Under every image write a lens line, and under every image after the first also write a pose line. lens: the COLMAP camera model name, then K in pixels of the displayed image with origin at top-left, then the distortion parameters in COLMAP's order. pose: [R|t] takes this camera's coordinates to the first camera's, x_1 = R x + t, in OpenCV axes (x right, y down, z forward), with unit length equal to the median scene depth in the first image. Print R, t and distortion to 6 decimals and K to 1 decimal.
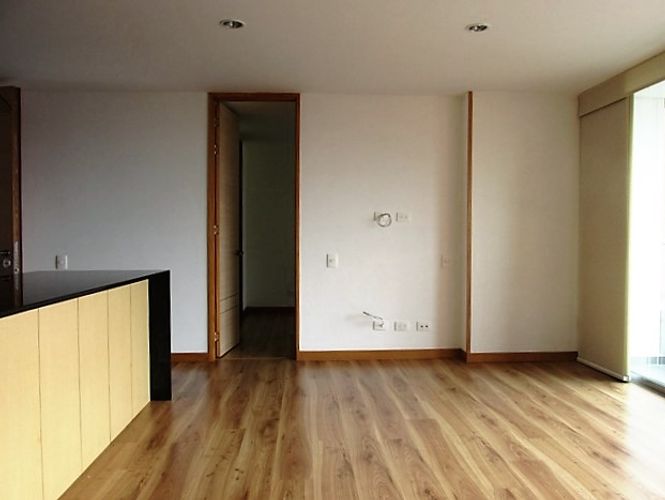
lens RADIAL K [[582.2, 0, 332.5], [0, 582.2, 250.0], [0, 0, 1]] dist [-0.030793, 0.004827]
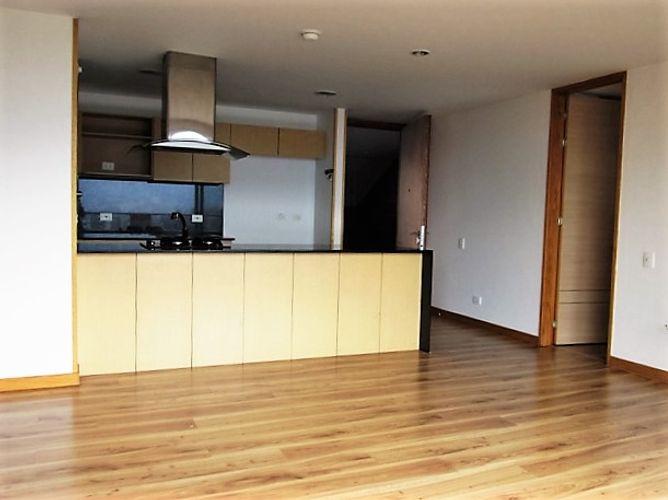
lens RADIAL K [[596.4, 0, 335.7], [0, 596.4, 239.2], [0, 0, 1]] dist [-0.014493, -0.002298]
pose [[0.361053, 0.050836, -0.931159, 0.938786], [-0.056409, 0.997875, 0.032606, -0.020654], [0.930838, 0.040753, 0.363153, 0.372102]]
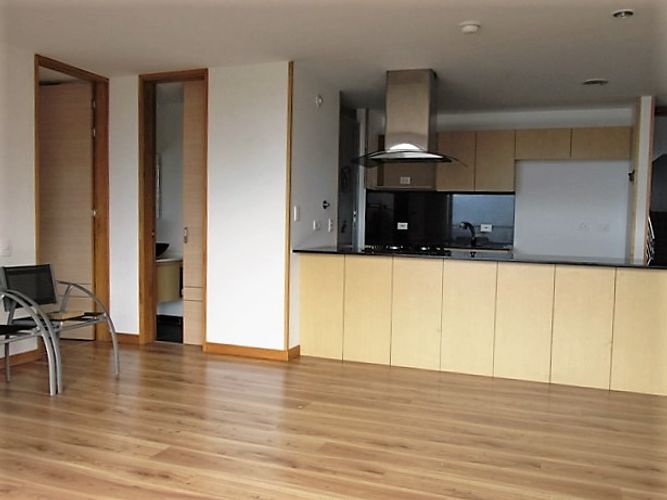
lens RADIAL K [[583.9, 0, 333.5], [0, 583.9, 250.0], [0, 0, 1]] dist [-0.030793, 0.004827]
pose [[-0.406817, 0.043656, -0.912466, 0.906488], [-0.046994, 0.996535, 0.068631, -0.033670], [0.912300, 0.070801, -0.403356, 0.942098]]
